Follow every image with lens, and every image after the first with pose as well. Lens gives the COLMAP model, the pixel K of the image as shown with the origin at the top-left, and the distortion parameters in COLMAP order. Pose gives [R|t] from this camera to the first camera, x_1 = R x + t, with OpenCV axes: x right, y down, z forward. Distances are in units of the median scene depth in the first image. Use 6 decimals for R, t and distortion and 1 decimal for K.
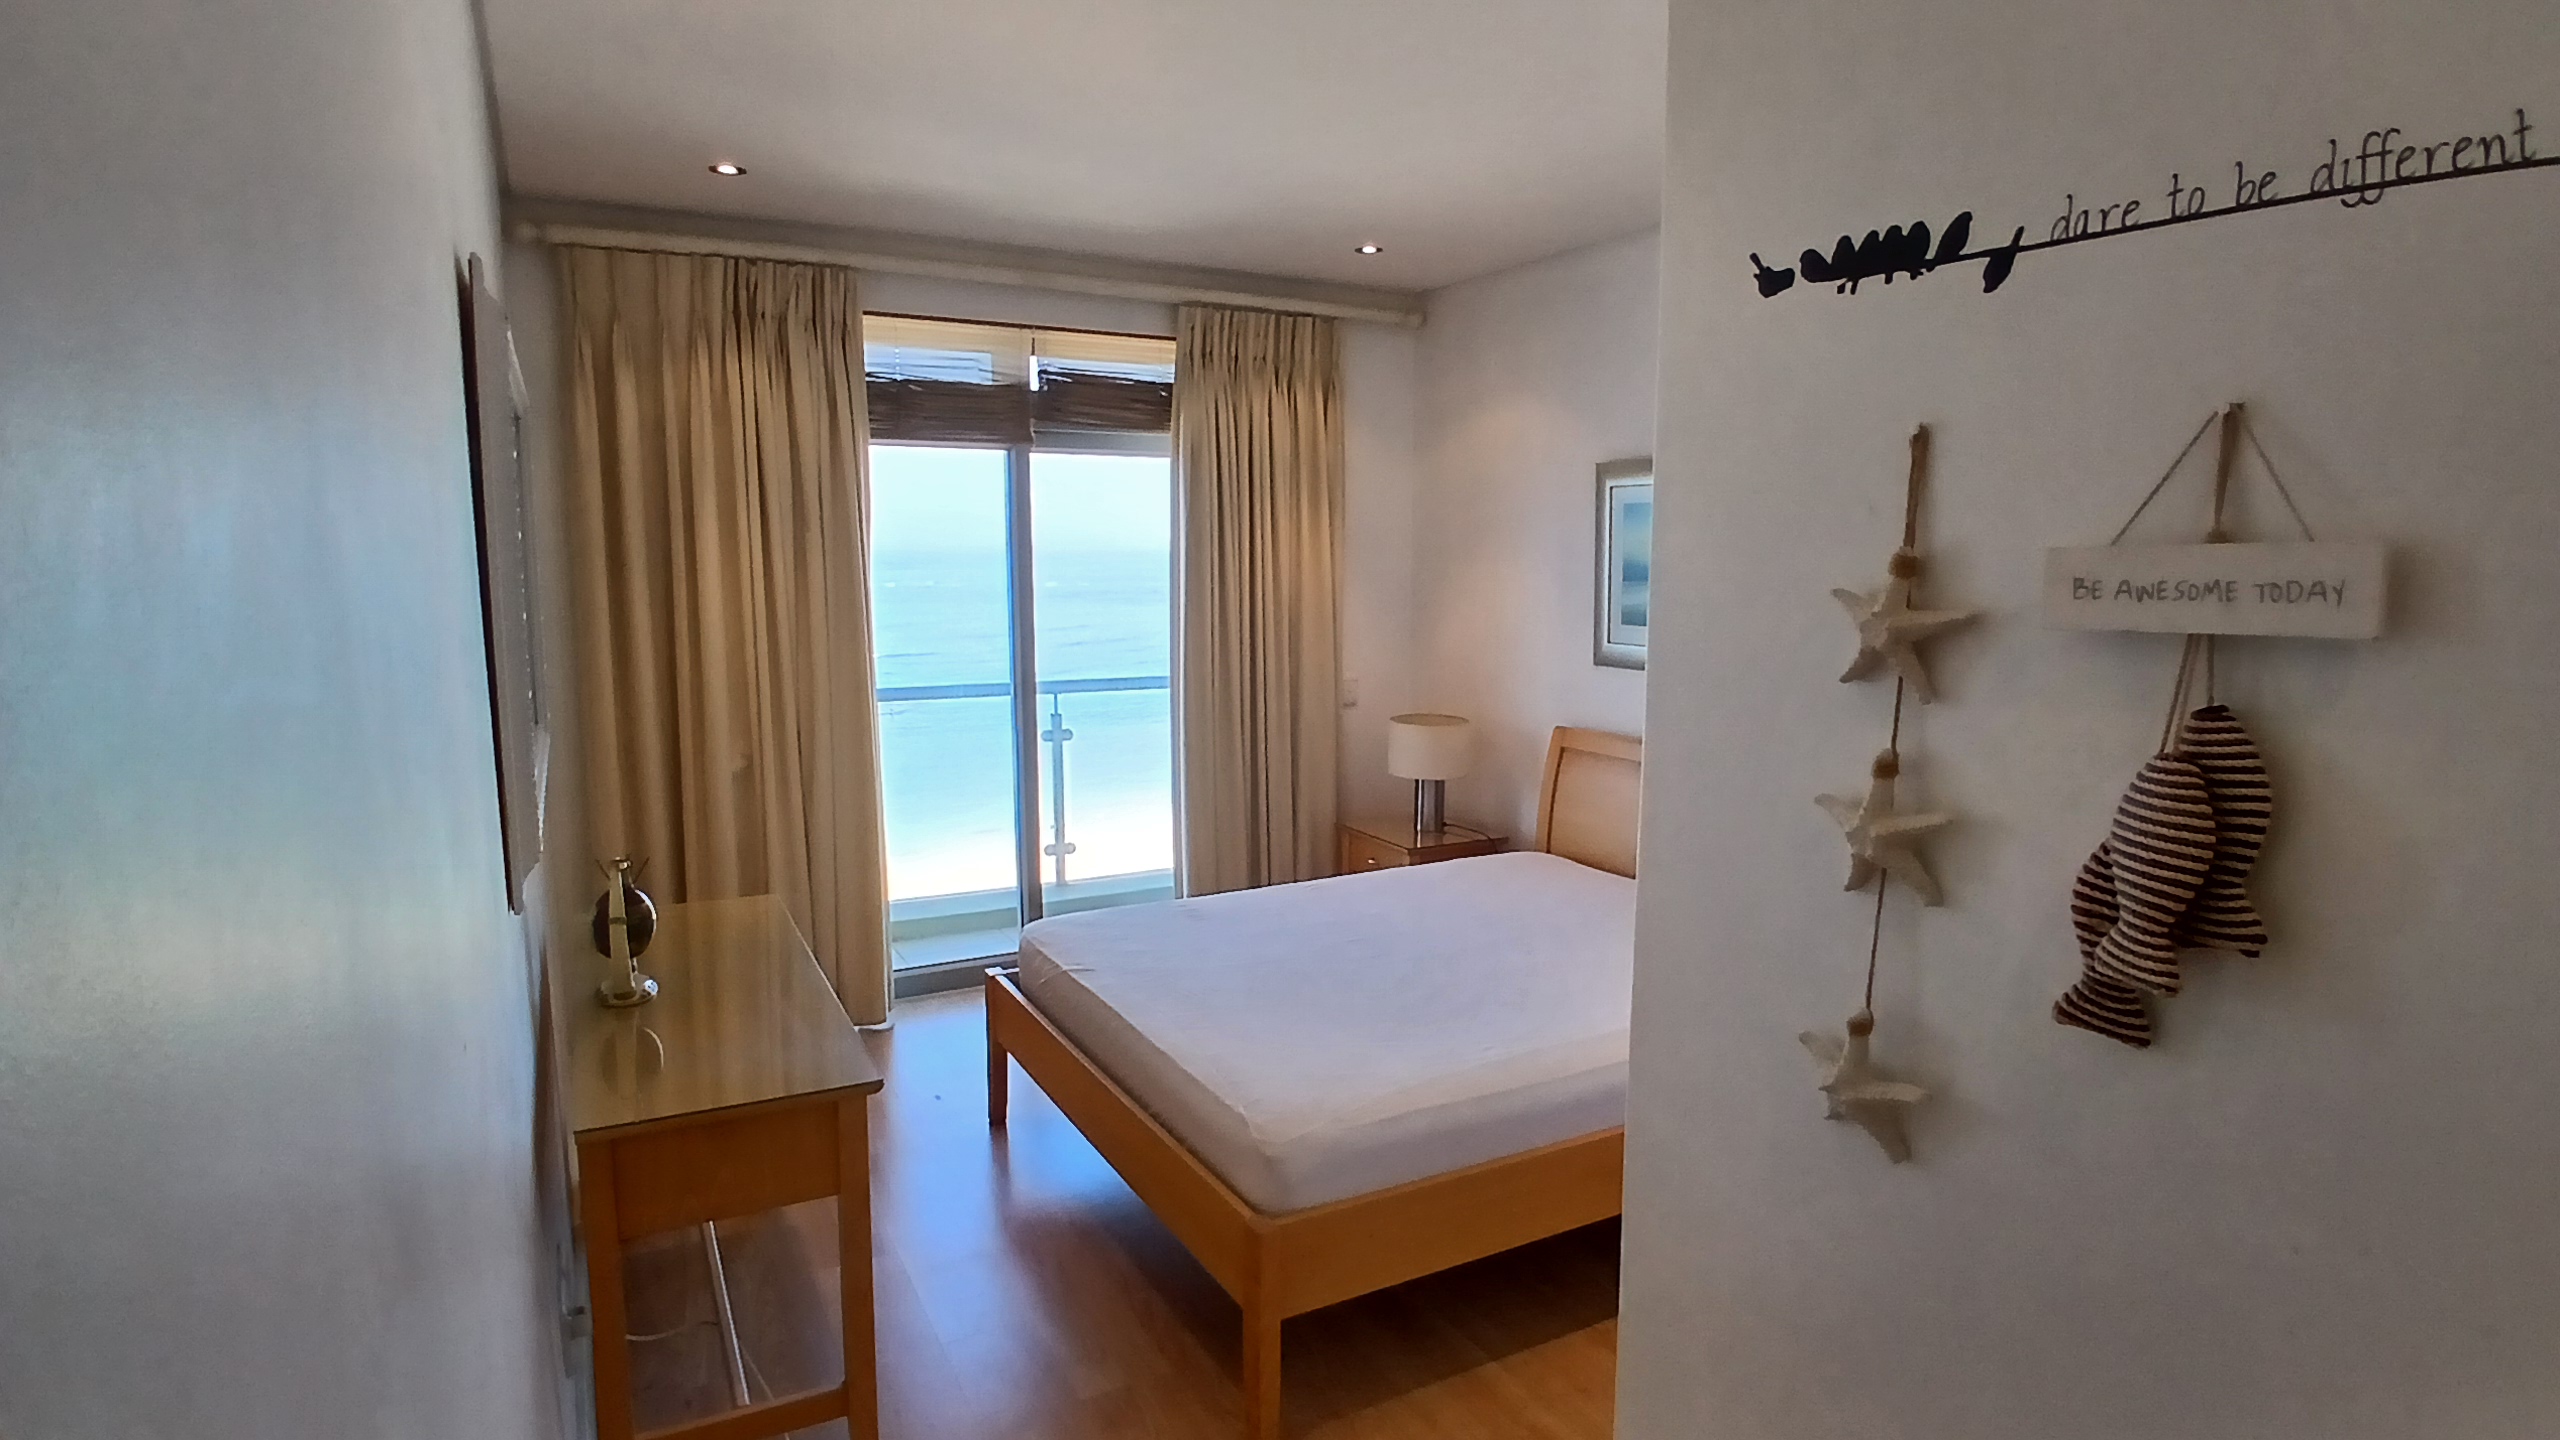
lens RADIAL K [[1308.2, 0, 1272.7], [0, 1308.2, 731.1], [0, 0, 1]] dist [-0.003330, -0.044434]
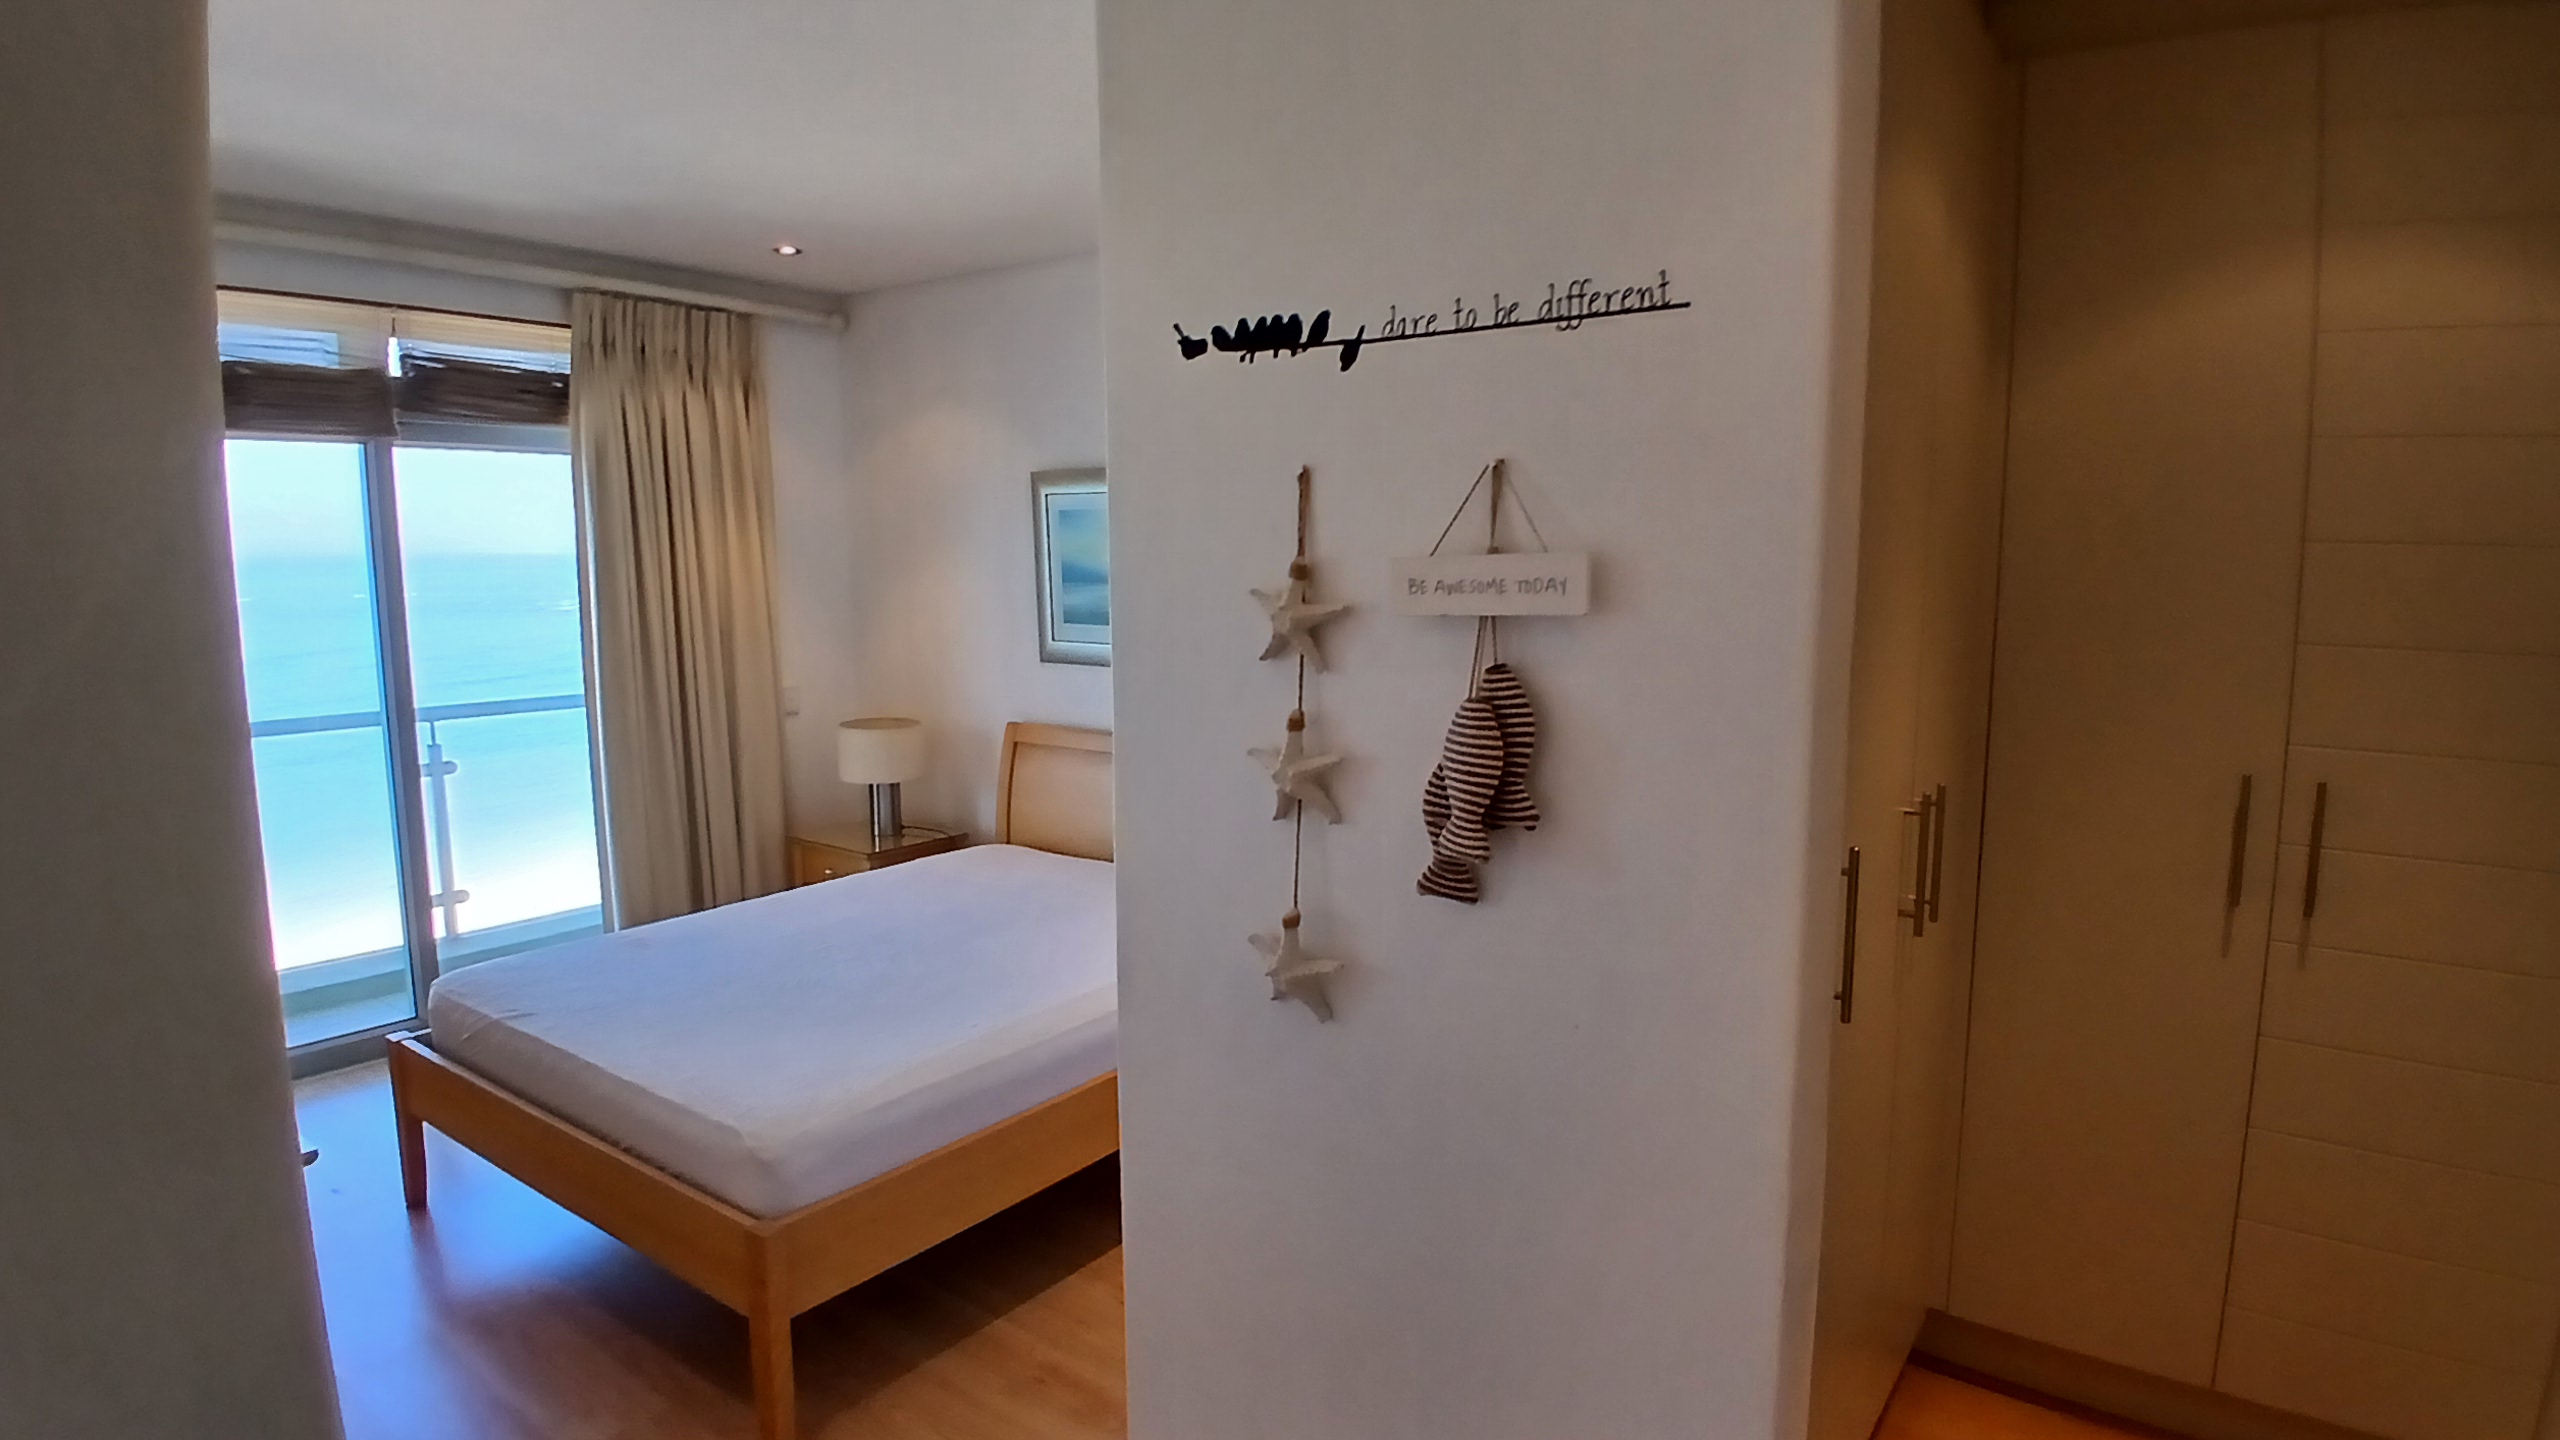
lens RADIAL K [[1340.6, 0, 1322.8], [0, 1340.6, 714.4], [0, 0, 1]] dist [-0.003361, -0.040345]
pose [[0.894431, -0.057030, 0.443554, -0.034487], [0.063692, 0.997970, -0.000122, 0.006623], [-0.442647, 0.028360, 0.896248, -0.073791]]
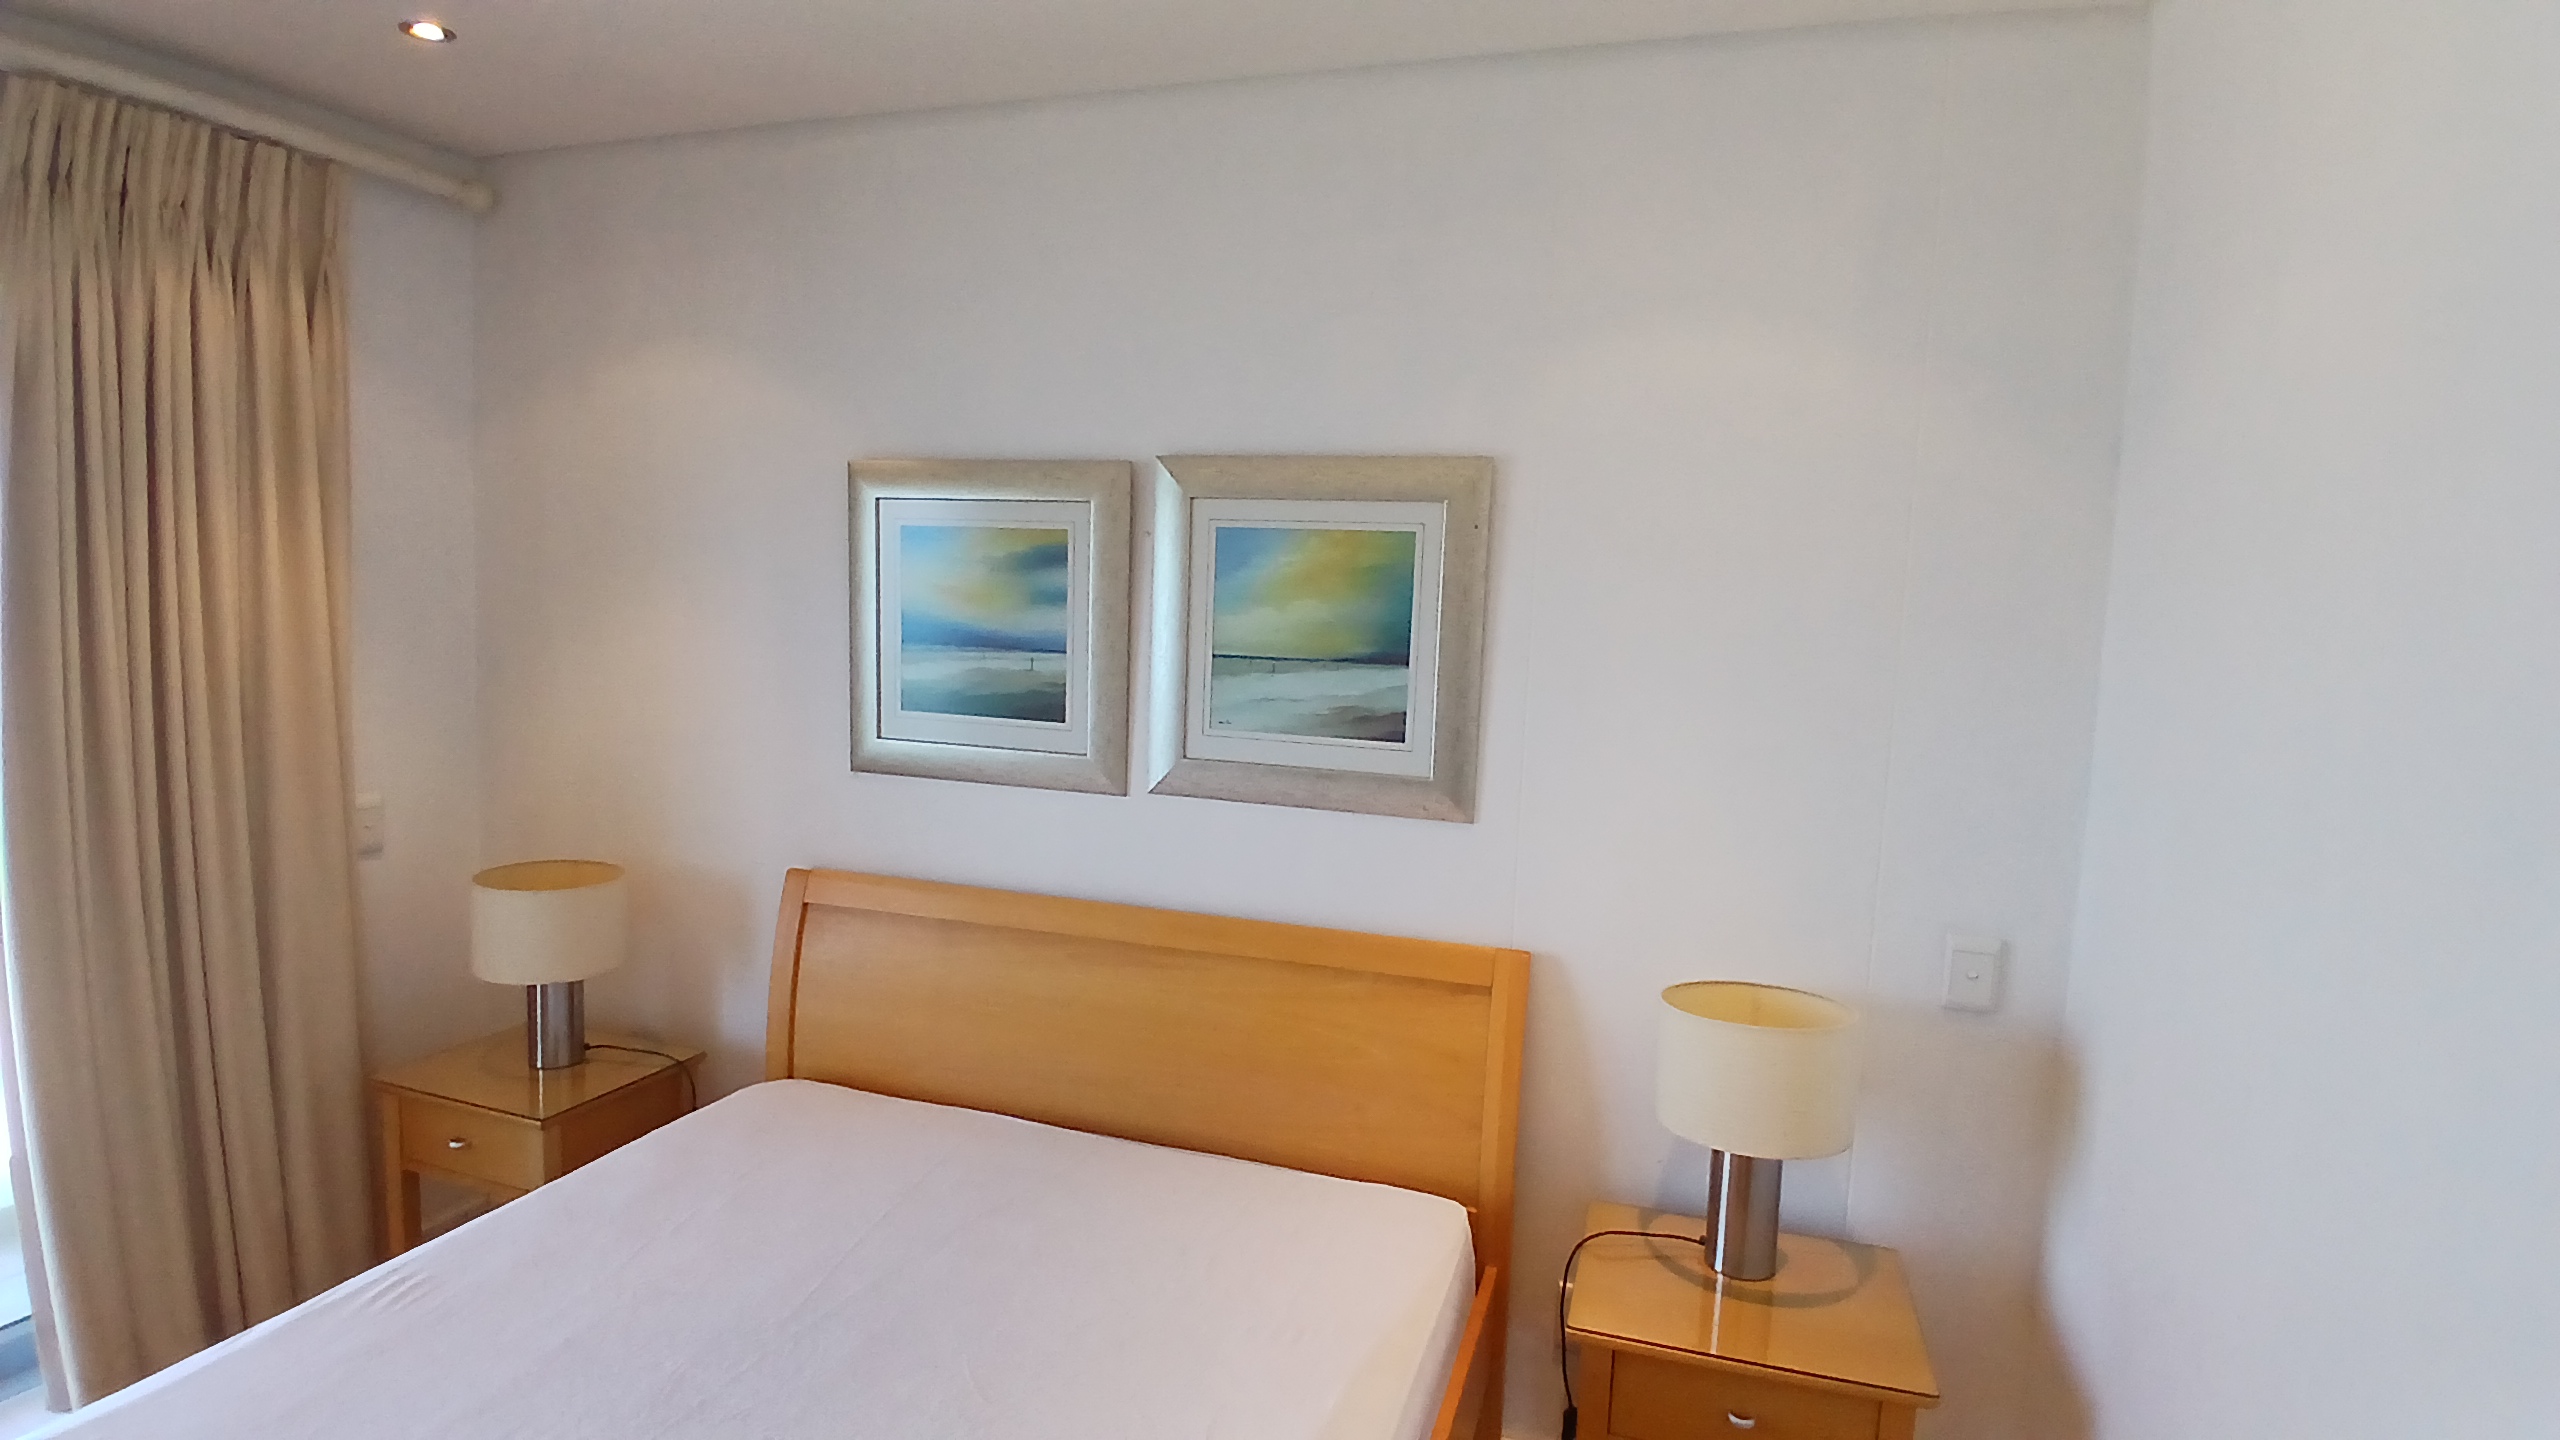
lens RADIAL K [[1340.6, 0, 1322.8], [0, 1340.6, 714.4], [0, 0, 1]] dist [-0.003361, -0.040345]
pose [[0.729293, -0.025392, 0.683730, -0.036339], [0.051659, 0.998502, -0.018020, -0.057400], [-0.682249, 0.048463, 0.729512, 0.372829]]
